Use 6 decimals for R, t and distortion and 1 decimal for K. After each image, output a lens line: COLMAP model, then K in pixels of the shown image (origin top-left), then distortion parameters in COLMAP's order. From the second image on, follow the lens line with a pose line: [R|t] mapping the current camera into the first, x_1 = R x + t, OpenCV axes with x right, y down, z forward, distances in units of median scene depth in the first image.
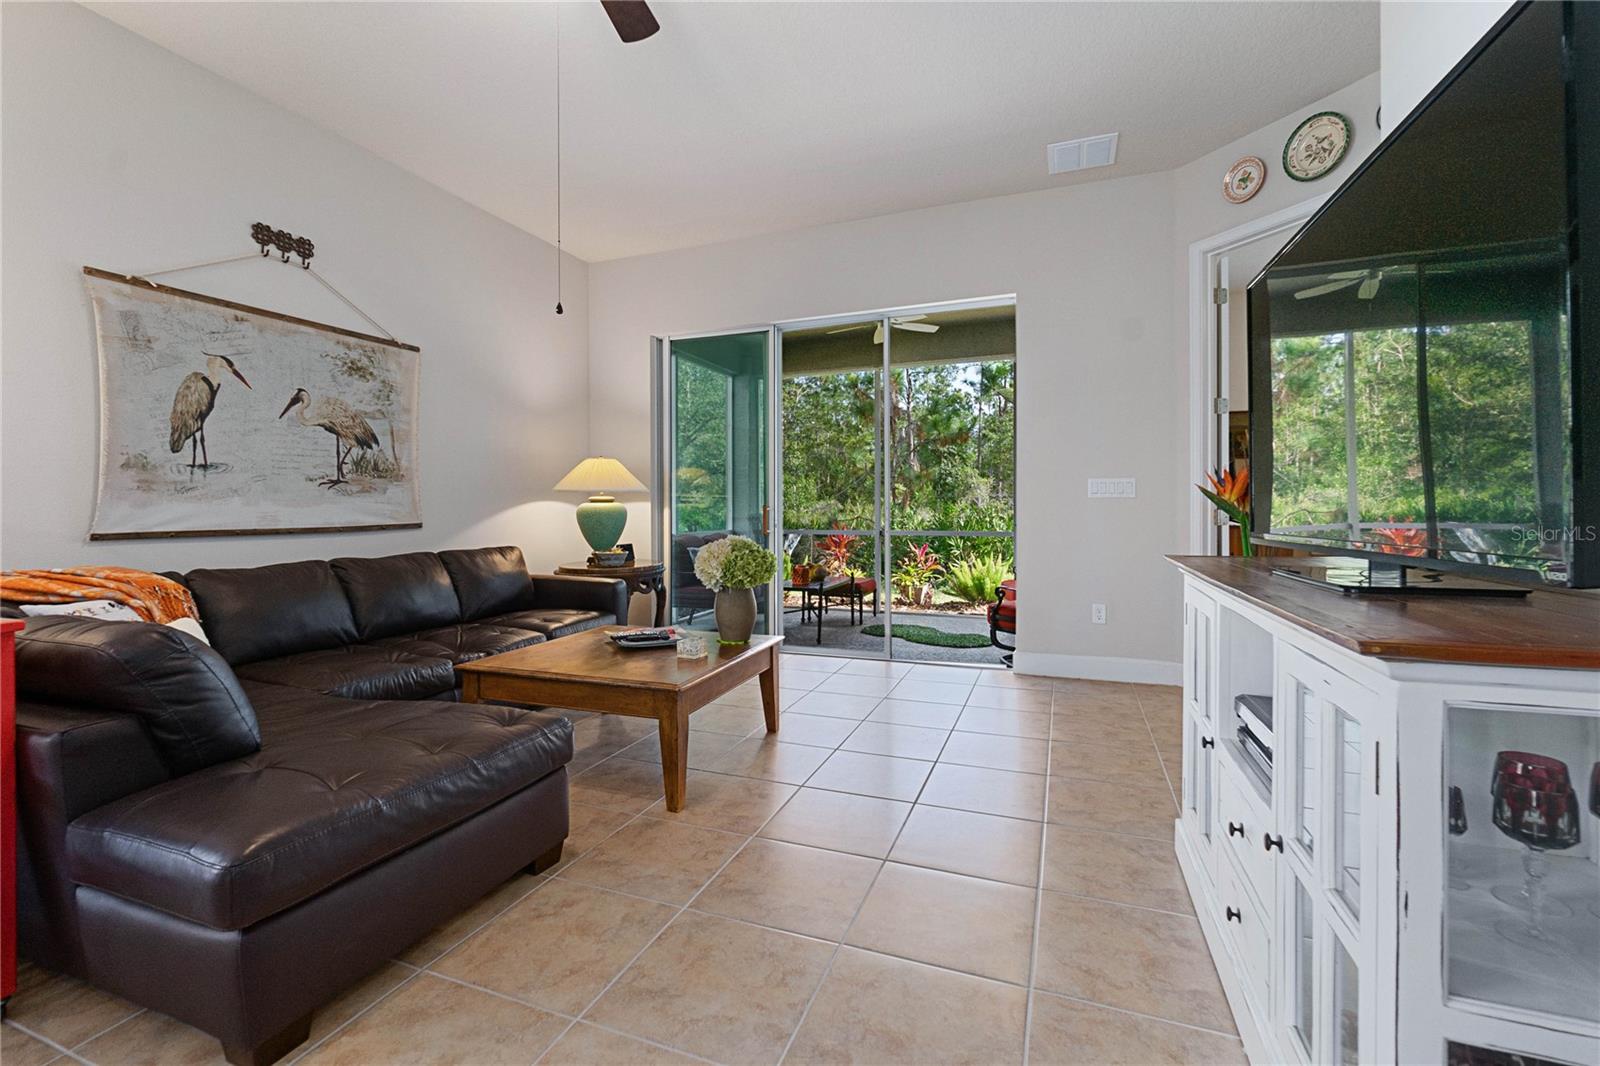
lens RADIAL K [[693.2, 0, 782.2], [0, 693.2, 511.8], [0, 0, 1]] dist [-0.004567, 0.001938]
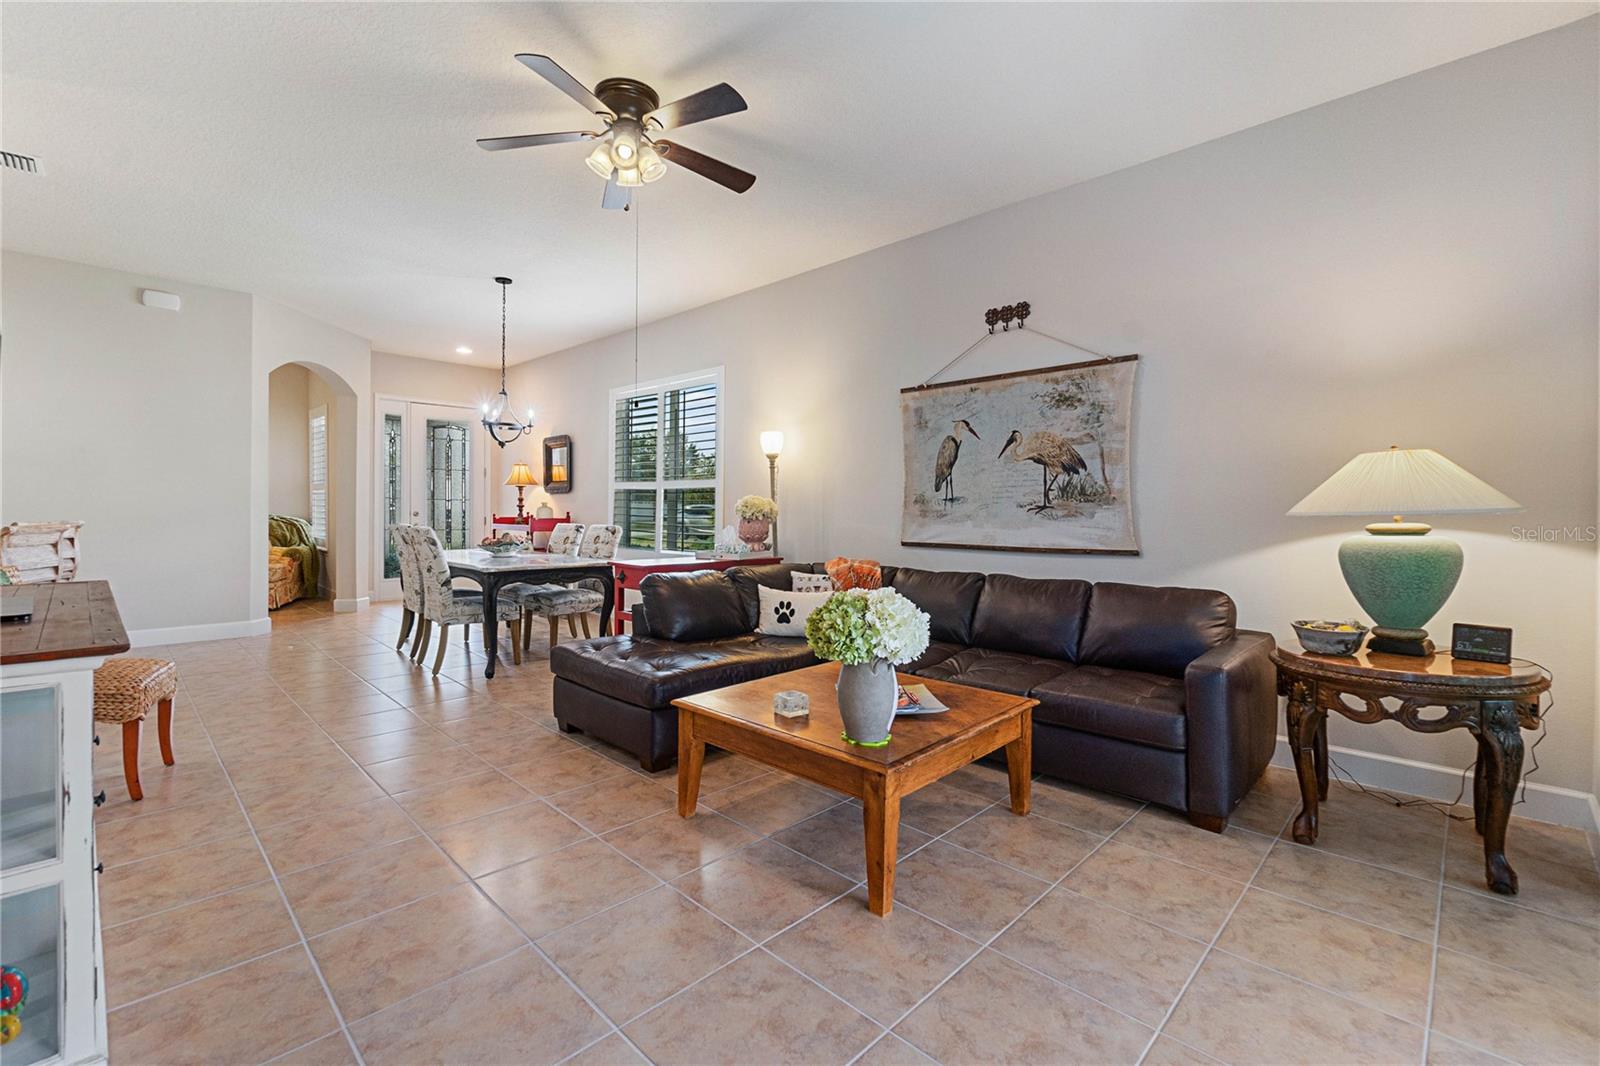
lens RADIAL K [[693.2, 0, 804.4], [0, 693.2, 520.8], [0, 0, 1]] dist [-0.004567, 0.001938]
pose [[-0.369382, 0.014041, -0.929172, 0.529912], [-0.012202, 0.999726, 0.019958, -0.039177], [0.929198, 0.018710, -0.369110, 1.052861]]
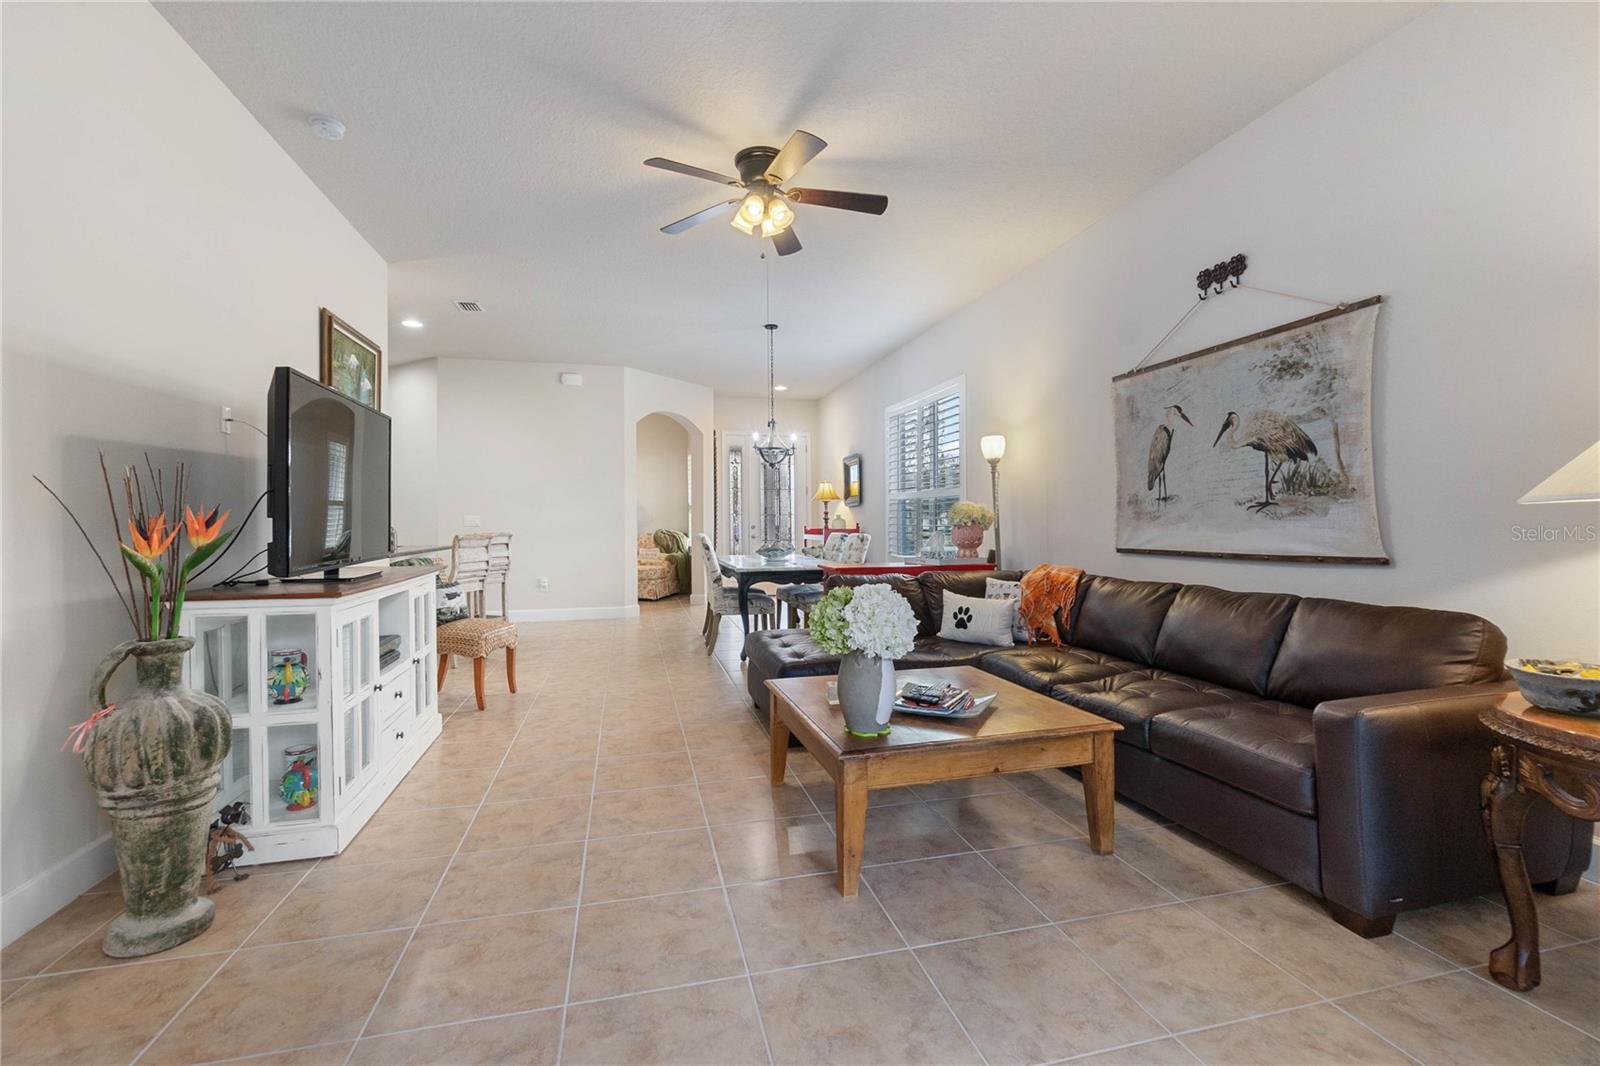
lens RADIAL K [[693.2, 0, 802.8], [0, 693.2, 522.4], [0, 0, 1]] dist [-0.004567, 0.001938]
pose [[-0.799310, 0.008146, -0.600864, 0.368285], [0.006915, 0.999967, 0.004359, -0.027746], [0.600880, -0.000671, -0.799339, 1.352182]]
